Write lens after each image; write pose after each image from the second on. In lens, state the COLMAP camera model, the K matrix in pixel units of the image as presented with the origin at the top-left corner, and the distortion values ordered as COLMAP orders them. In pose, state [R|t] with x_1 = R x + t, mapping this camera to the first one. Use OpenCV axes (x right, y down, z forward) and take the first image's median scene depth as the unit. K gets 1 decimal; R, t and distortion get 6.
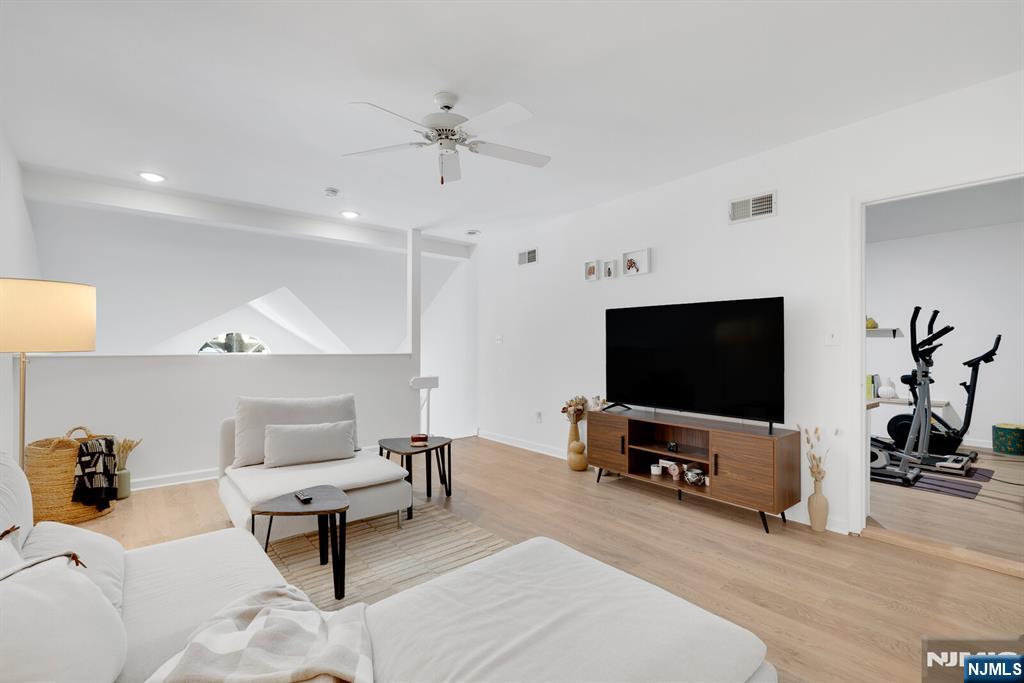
lens RADIAL K [[456.2, 0, 511.8], [0, 456.2, 346.6], [0, 0, 1]] dist [-0.000915, -0.000136]
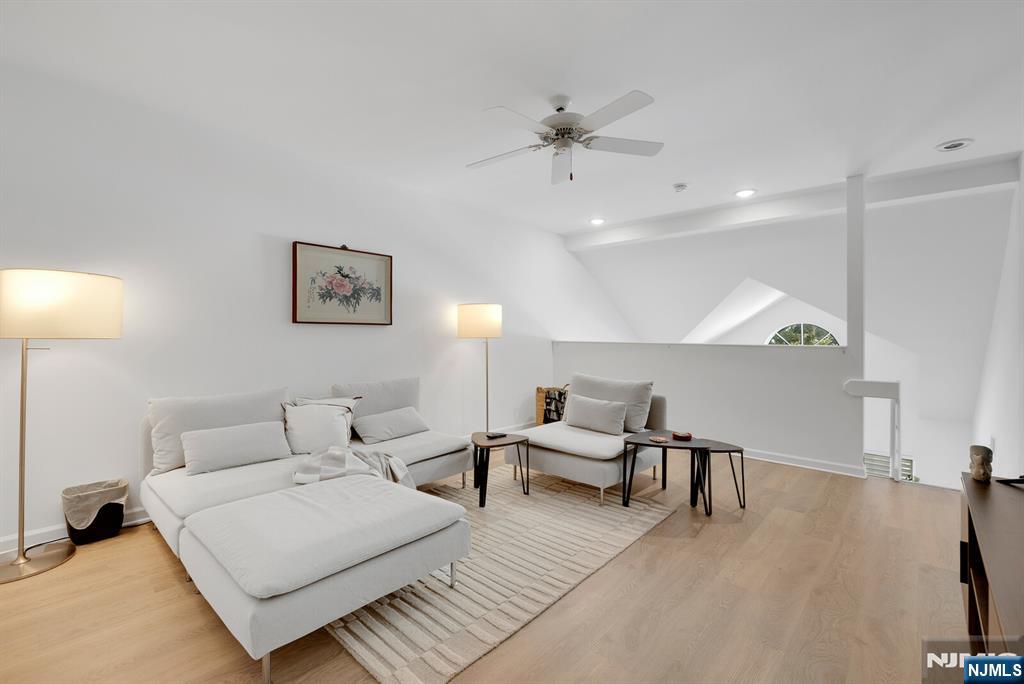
lens RADIAL K [[453.7, 0, 512.0], [0, 453.7, 342.0], [0, 0, 1]] dist [0.001024, 0.000077]
pose [[0.131374, 0.012117, -0.991259, 0.736788], [-0.005096, 0.999920, 0.011547, 0.003947], [0.991320, 0.003534, 0.131425, 0.618597]]
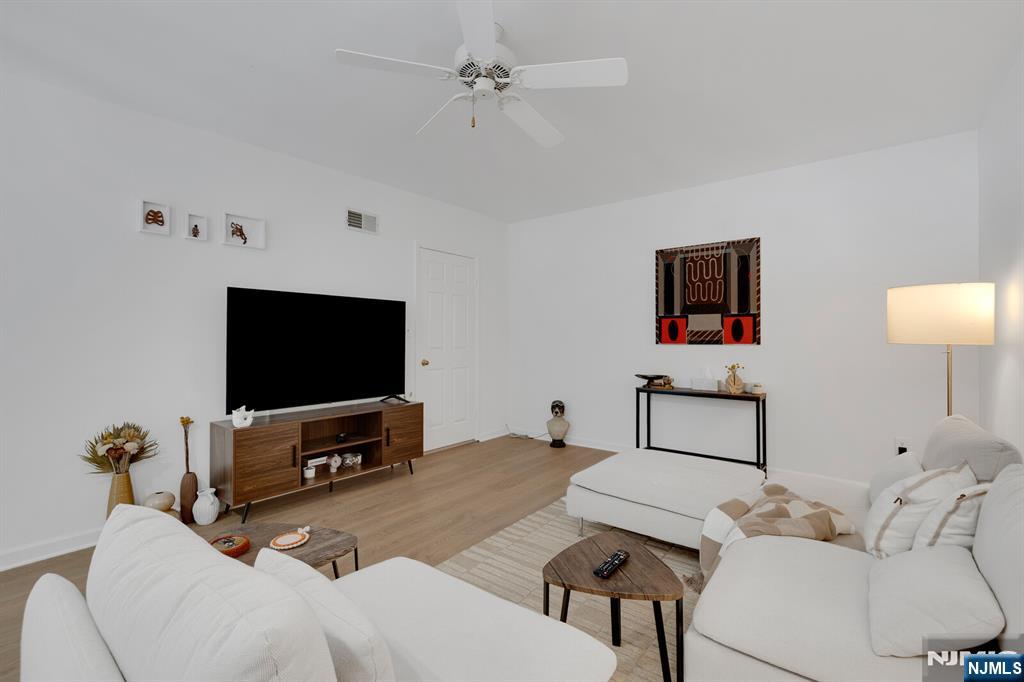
lens RADIAL K [[453.7, 0, 512.0], [0, 453.7, 341.0], [0, 0, 1]] dist [0.001024, 0.000077]
pose [[-0.222009, -0.004428, 0.975035, -0.777535], [0.003593, 0.999979, 0.005360, 0.002721], [-0.975038, 0.004693, -0.221988, 0.945693]]
